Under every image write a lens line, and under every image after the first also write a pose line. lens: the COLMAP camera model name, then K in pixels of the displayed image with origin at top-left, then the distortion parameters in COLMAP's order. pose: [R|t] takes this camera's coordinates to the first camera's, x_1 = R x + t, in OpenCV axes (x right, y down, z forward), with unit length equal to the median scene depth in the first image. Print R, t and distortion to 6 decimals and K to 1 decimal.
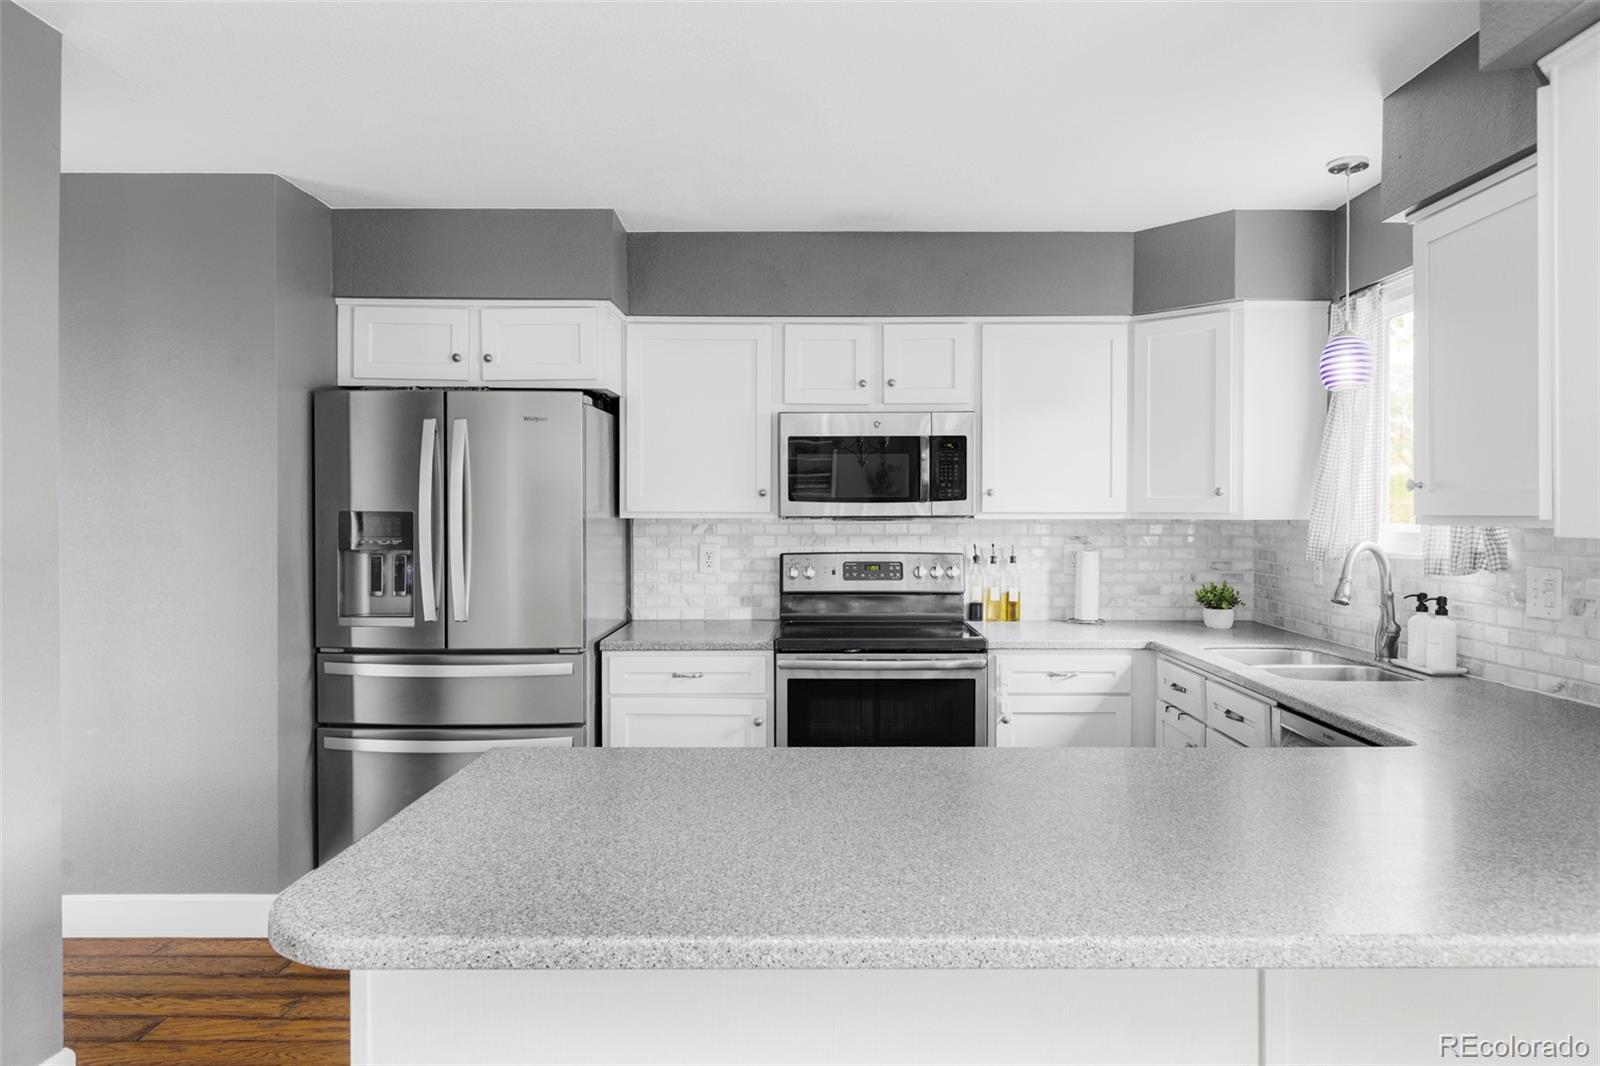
lens RADIAL K [[1030.8, 0, 810.2], [0, 1030.8, 522.8], [0, 0, 1]] dist [-0.001338, -0.002912]
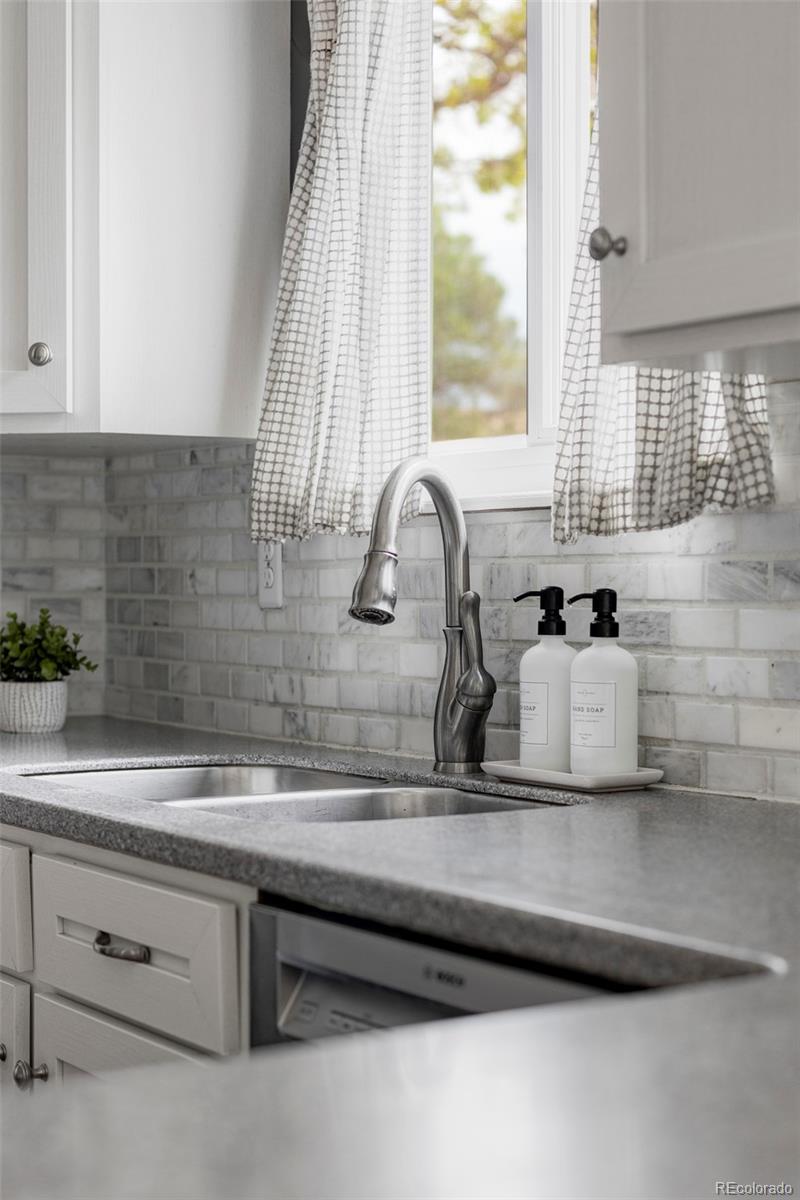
lens RADIAL K [[2086.1, 0, 401.3], [0, 2086.1, 600.4], [0, 0, 1]] dist [0.012276, 0.007072]
pose [[0.831155, -0.006185, 0.556007, 0.085197], [0.006823, 0.999976, 0.000925, 0.057630], [-0.555999, 0.003025, 0.831177, 0.298869]]
